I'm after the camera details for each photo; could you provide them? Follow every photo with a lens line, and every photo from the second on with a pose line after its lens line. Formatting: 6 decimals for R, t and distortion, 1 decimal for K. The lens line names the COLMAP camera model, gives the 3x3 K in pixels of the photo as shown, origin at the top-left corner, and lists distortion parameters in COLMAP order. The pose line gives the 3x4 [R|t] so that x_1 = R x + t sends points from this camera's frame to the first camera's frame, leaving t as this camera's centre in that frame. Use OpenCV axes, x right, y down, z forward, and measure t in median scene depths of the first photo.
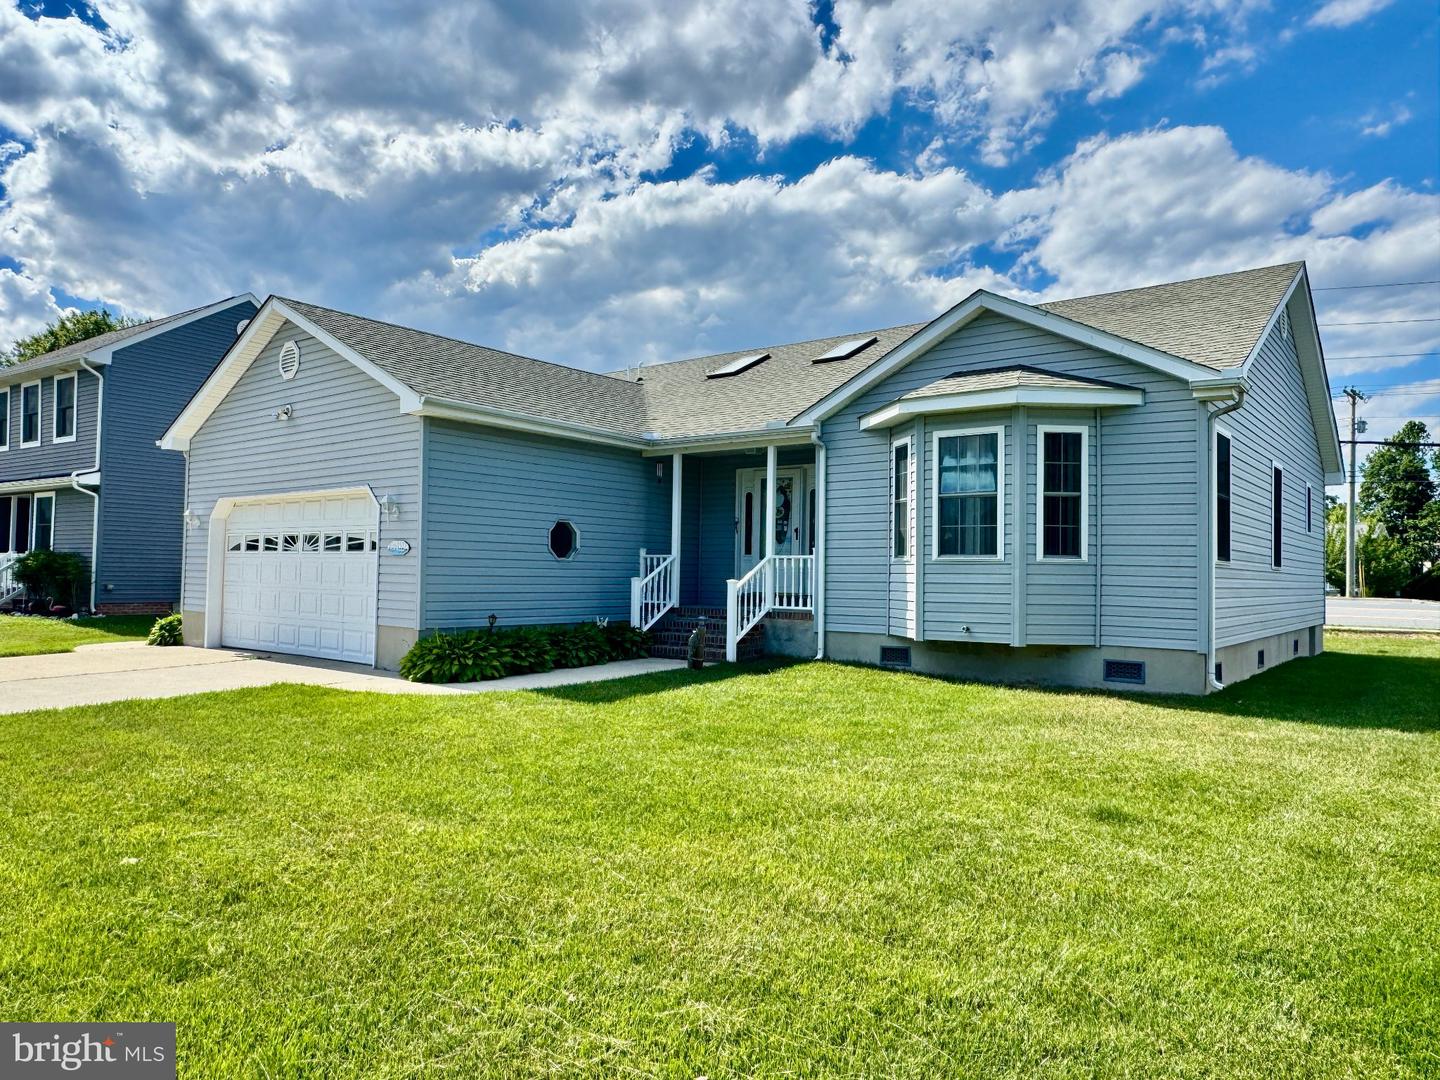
lens RADIAL K [[1023.5, 0, 720.0], [0, 1023.5, 540.0], [0, 0, 1]] dist [0.001599, 0.004658]
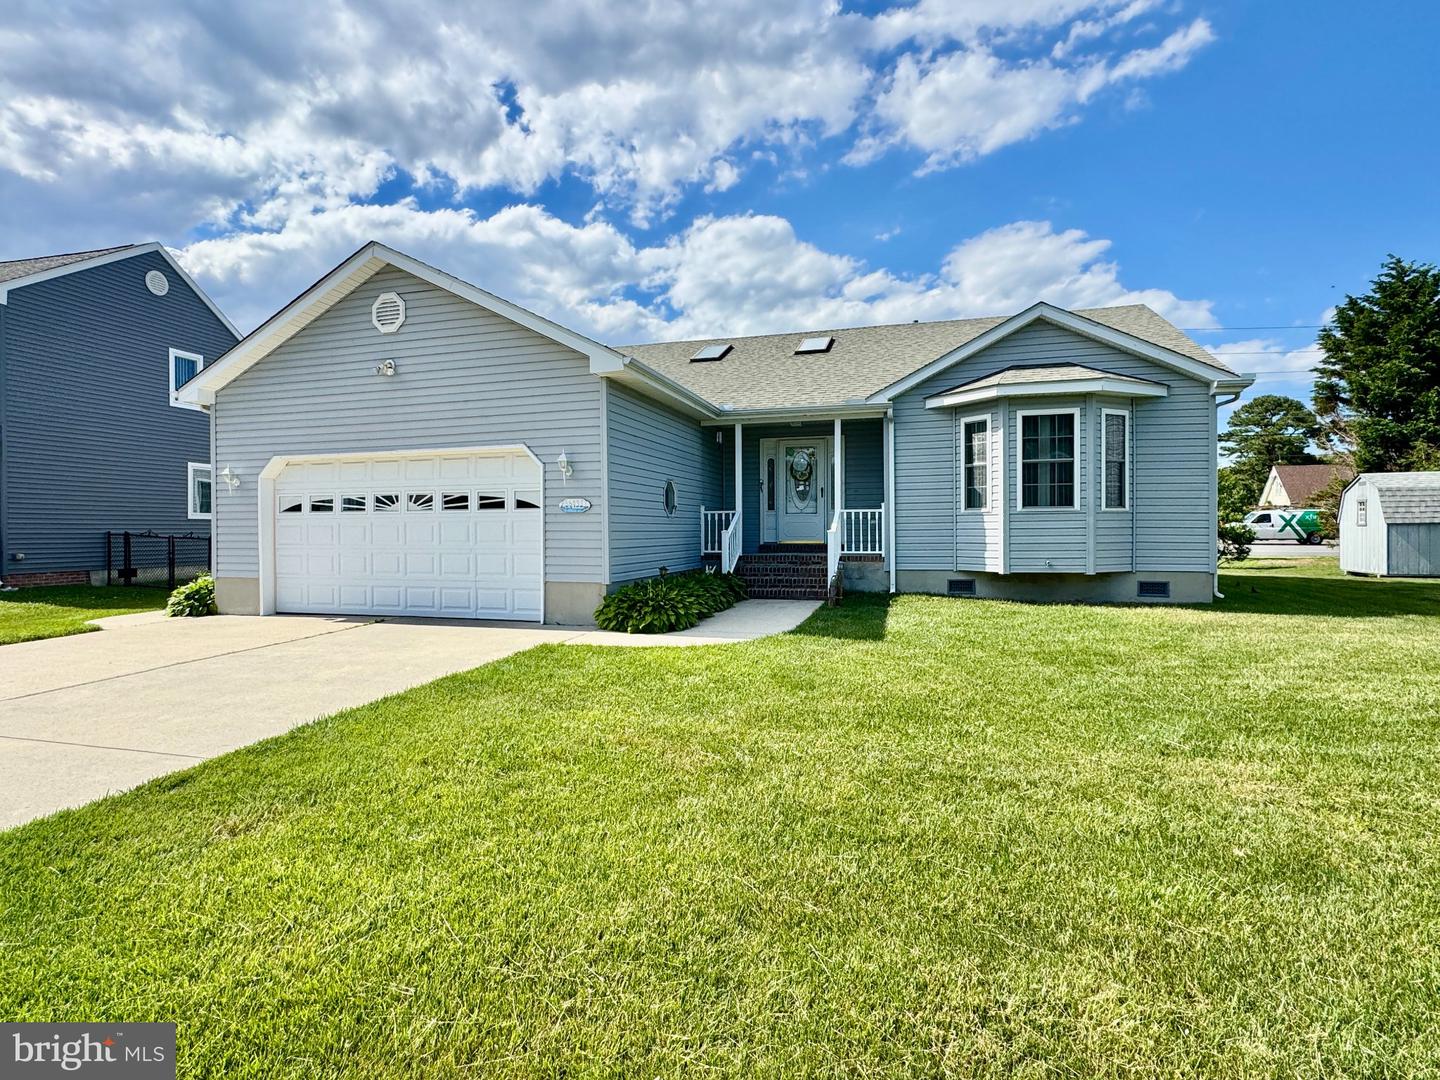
lens RADIAL K [[758.6, 0, 720.0], [0, 758.6, 540.0], [0, 0, 1]] dist [-0.011893, -0.001468]
pose [[0.922126, -0.026083, 0.386009, -0.447624], [0.007705, 0.998765, 0.049080, 0.005801], [-0.386812, -0.042283, 0.921189, 0.233998]]
